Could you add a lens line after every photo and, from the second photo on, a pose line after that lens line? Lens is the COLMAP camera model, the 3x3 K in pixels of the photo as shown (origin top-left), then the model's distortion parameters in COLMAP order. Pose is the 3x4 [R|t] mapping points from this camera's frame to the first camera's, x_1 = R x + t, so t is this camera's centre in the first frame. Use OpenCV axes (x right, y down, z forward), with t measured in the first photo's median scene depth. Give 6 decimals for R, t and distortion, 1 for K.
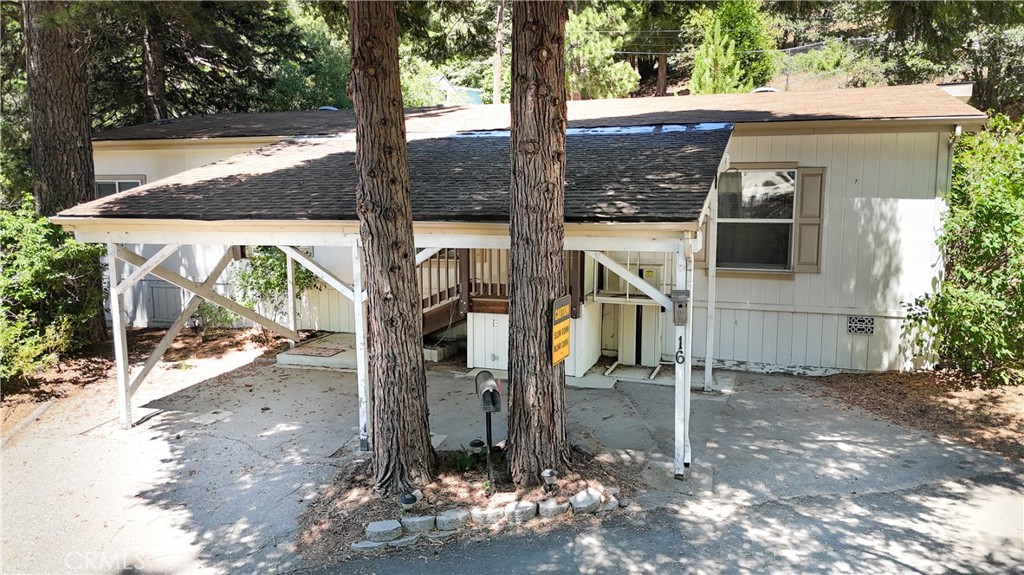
lens RADIAL K [[785.2, 0, 512.0], [0, 785.2, 287.5], [0, 0, 1]] dist [0.002512, 0.001711]
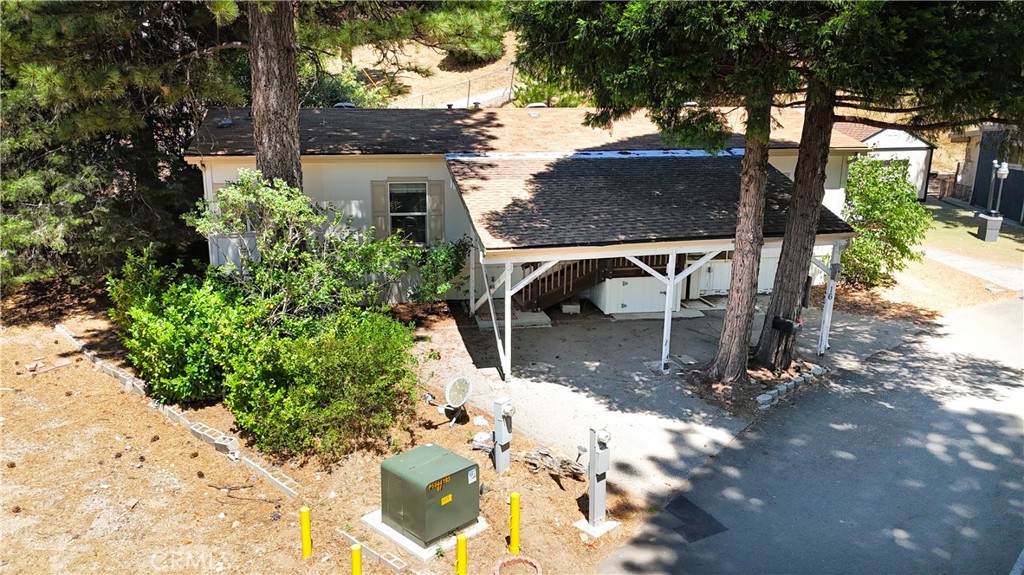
lens RADIAL K [[785.2, 0, 512.0], [0, 785.2, 287.5], [0, 0, 1]] dist [0.002512, 0.001711]
pose [[0.879152, -0.113375, 0.462857, -1.515443], [0.062123, 0.990265, 0.124565, -0.247529], [-0.472474, -0.080758, 0.877637, -0.427518]]
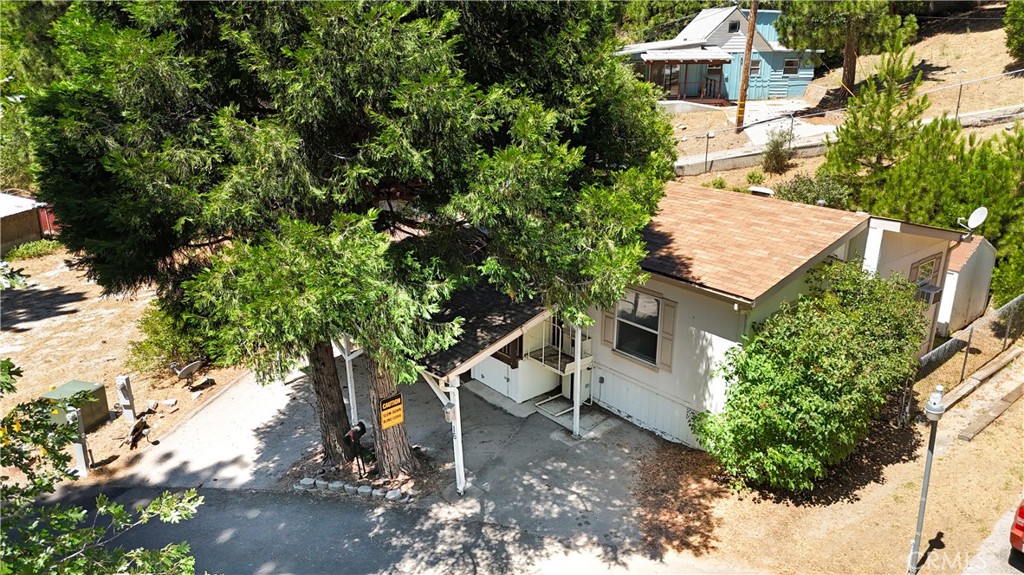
lens RADIAL K [[715.5, 0, 512.0], [0, 715.5, 287.5], [0, 0, 1]] dist [0.001061, -0.000317]
pose [[0.873496, 0.167188, -0.457223, 1.132750], [-0.077321, 0.974904, 0.208766, -0.676646], [0.480652, -0.147004, 0.864502, -0.429689]]
